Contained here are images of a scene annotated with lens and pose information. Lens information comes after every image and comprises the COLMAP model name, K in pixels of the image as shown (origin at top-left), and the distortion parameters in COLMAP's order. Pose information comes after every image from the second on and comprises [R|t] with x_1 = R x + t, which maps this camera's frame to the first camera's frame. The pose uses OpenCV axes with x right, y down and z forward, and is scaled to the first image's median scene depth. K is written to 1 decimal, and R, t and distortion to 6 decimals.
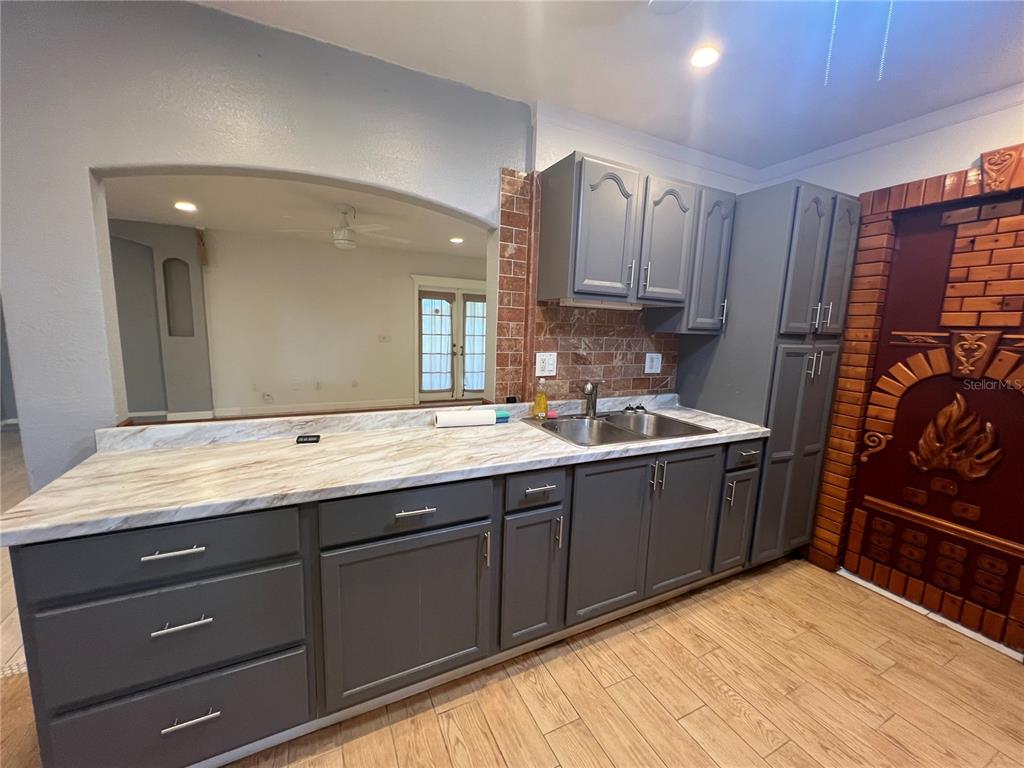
lens RADIAL K [[410.5, 0, 511.9], [0, 410.5, 387.4], [0, 0, 1]] dist [-0.006502, 0.001298]
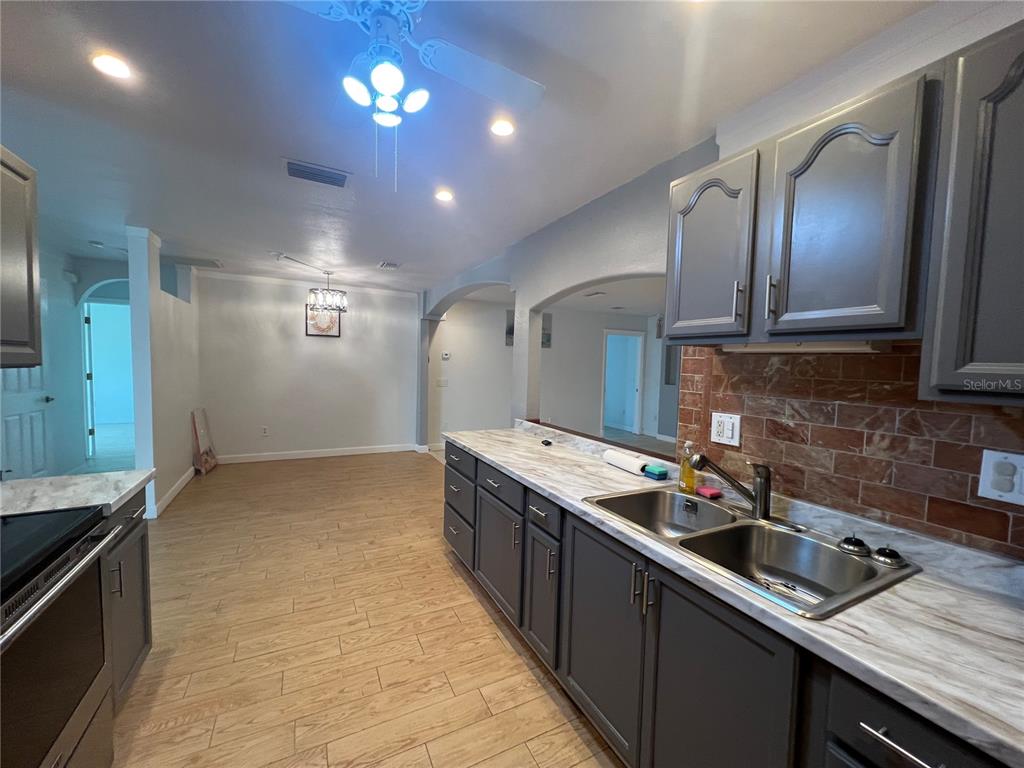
lens RADIAL K [[410.5, 0, 511.0], [0, 410.5, 385.0], [0, 0, 1]] dist [-0.006502, 0.001298]
pose [[0.009576, 0.021781, -0.999717, 0.913590], [-0.176113, 0.984172, 0.019755, -0.087702], [0.984323, 0.175874, 0.013260, 0.624264]]
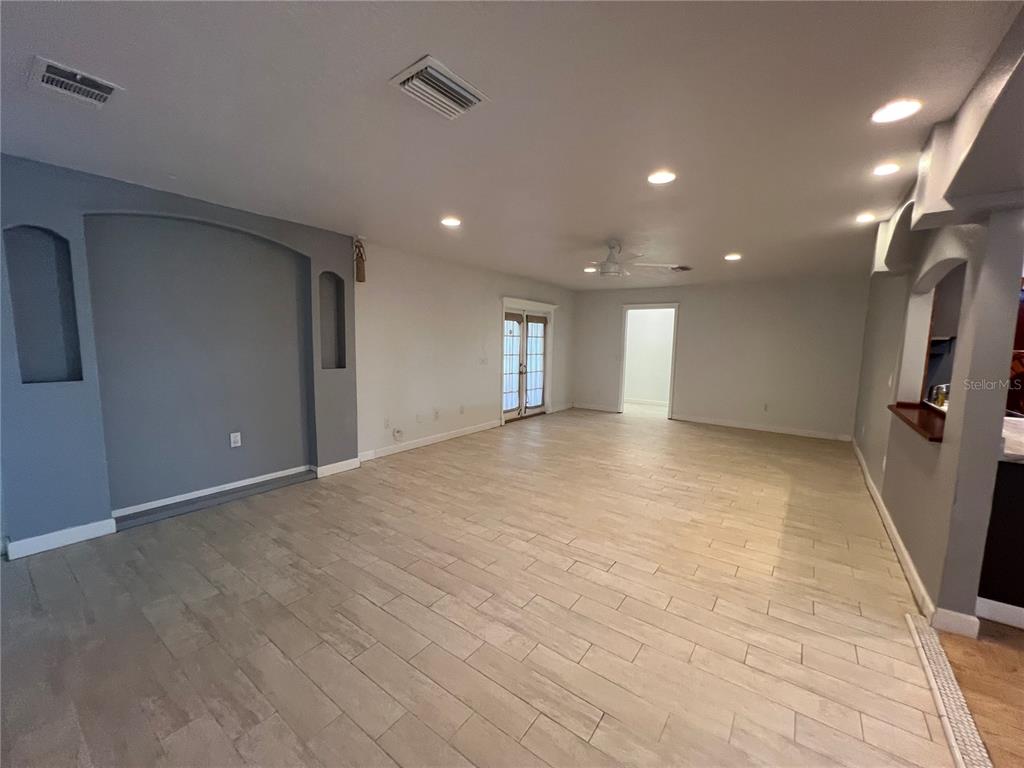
lens RADIAL K [[409.2, 0, 510.9], [0, 409.2, 386.1], [0, 0, 1]] dist [-0.000448, -0.000004]
pose [[0.893135, -0.071273, 0.444106, -0.610683], [0.087974, 0.995976, -0.017083, -0.032495], [-0.441101, 0.054327, 0.895811, 0.091063]]
